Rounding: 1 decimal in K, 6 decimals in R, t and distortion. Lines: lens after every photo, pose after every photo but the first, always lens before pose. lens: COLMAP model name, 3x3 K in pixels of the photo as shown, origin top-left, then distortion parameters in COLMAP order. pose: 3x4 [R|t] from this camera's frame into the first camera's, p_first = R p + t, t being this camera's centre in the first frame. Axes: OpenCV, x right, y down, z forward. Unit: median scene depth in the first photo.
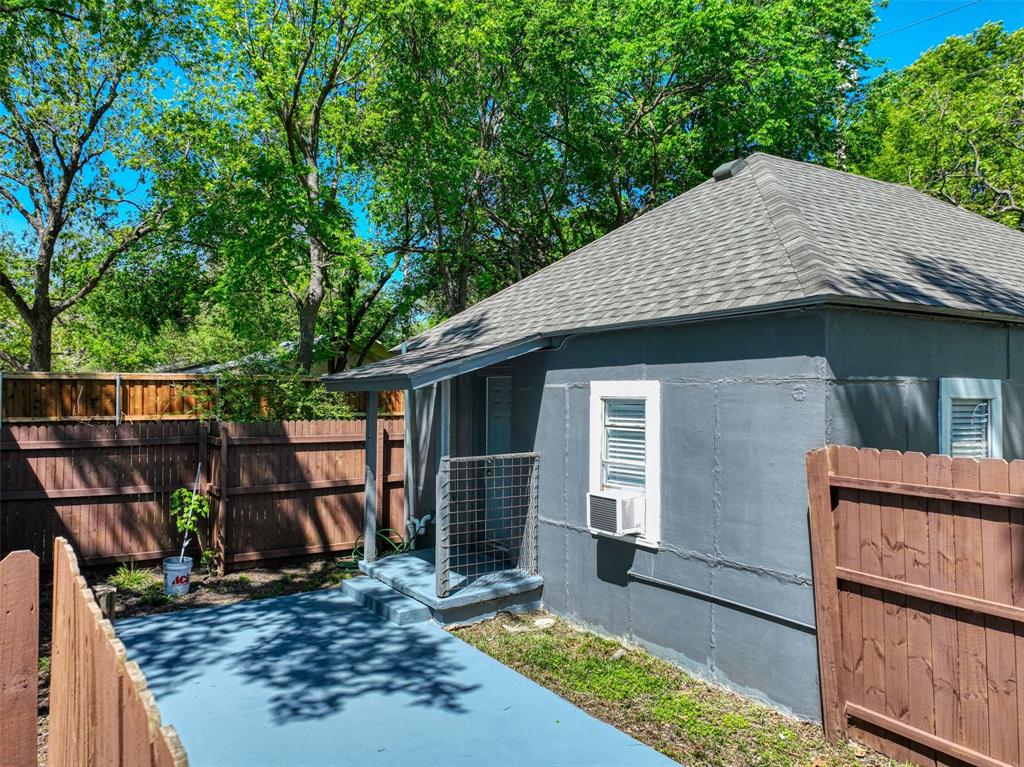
lens RADIAL K [[776.6, 0, 512.0], [0, 776.6, 383.5], [0, 0, 1]] dist [0.014508, 0.005265]
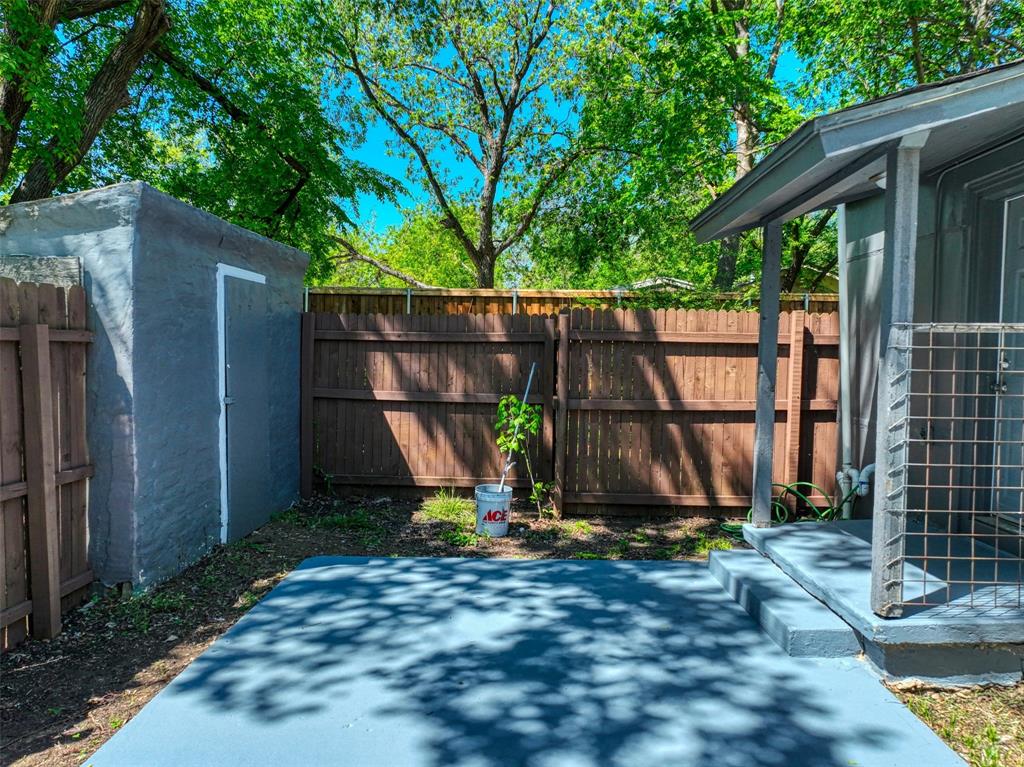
lens RADIAL K [[776.6, 0, 512.0], [0, 776.6, 383.5], [0, 0, 1]] dist [0.014508, 0.005265]
pose [[0.840064, 0.031904, -0.541549, -0.027227], [-0.008397, 0.998914, 0.045823, 0.109980], [0.542423, -0.033947, 0.839420, 0.468297]]
